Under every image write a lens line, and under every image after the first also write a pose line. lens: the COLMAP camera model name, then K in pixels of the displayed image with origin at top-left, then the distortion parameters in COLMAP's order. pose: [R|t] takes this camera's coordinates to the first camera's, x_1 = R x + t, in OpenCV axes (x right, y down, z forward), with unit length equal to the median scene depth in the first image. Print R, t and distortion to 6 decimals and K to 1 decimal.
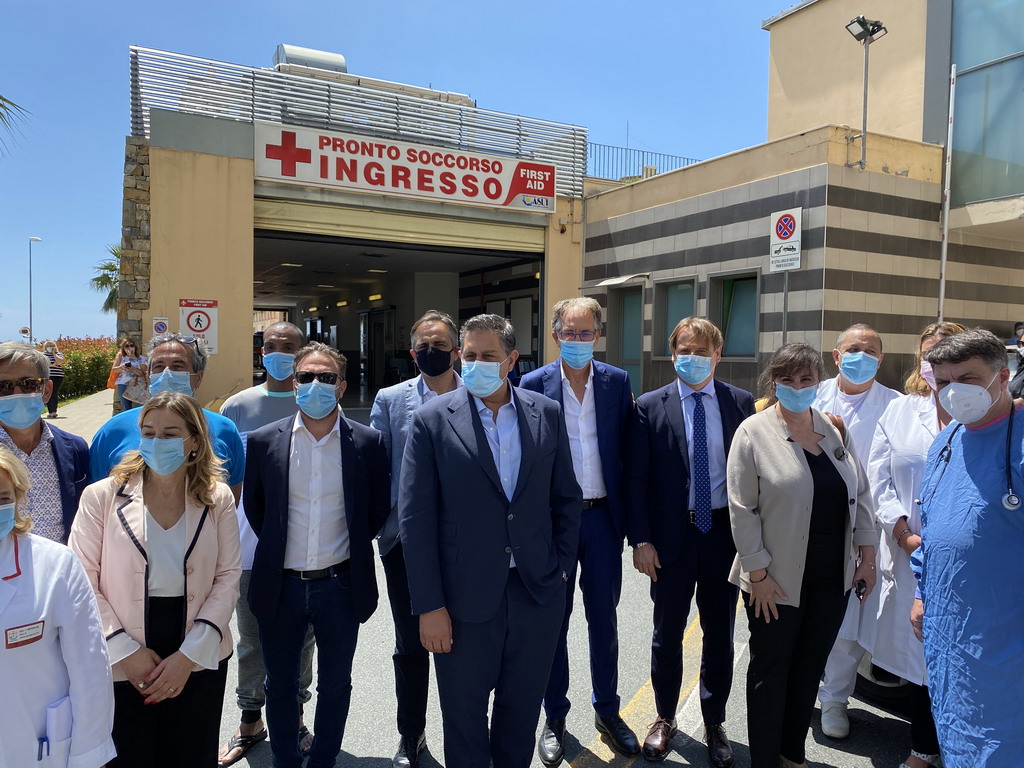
lens RADIAL K [[788.0, 0, 520.1], [0, 788.0, 381.2], [0, 0, 1]] dist [0.033278, -0.036111]
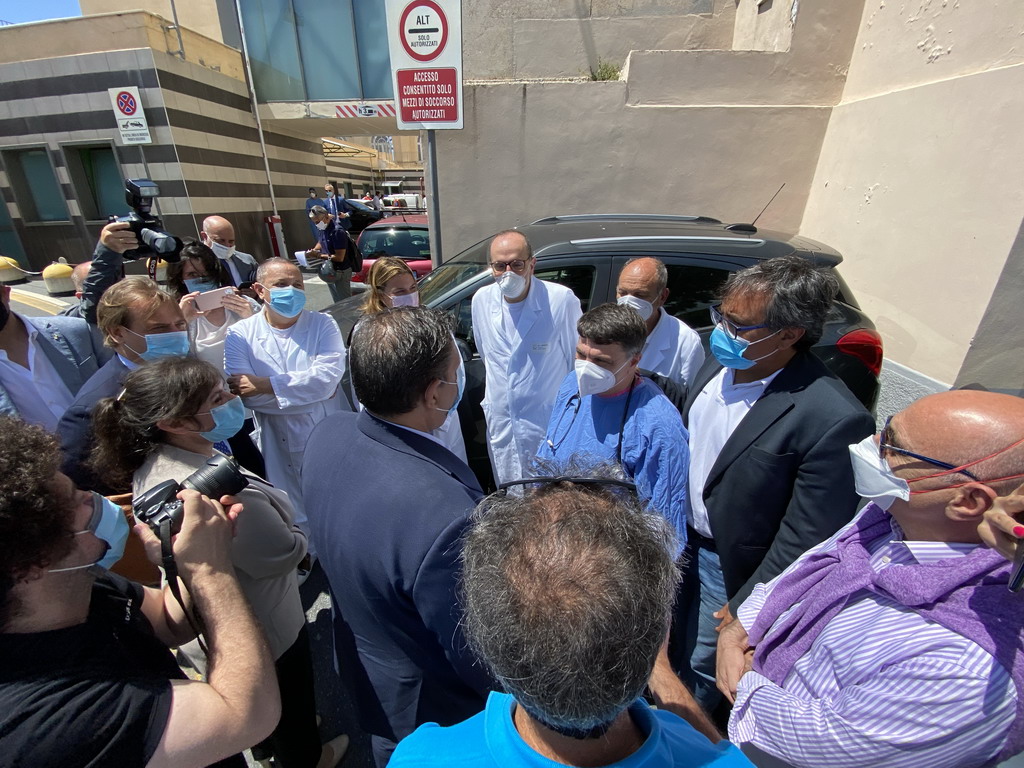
lens RADIAL K [[417.2, 0, 515.3], [0, 417.2, 383.9], [0, 0, 1]] dist [0.014410, -0.017839]
pose [[0.539136, -0.350979, 0.765602, 0.026165], [0.032759, 0.917081, 0.397353, -0.030779], [-0.841581, -0.189147, 0.505929, 0.103413]]
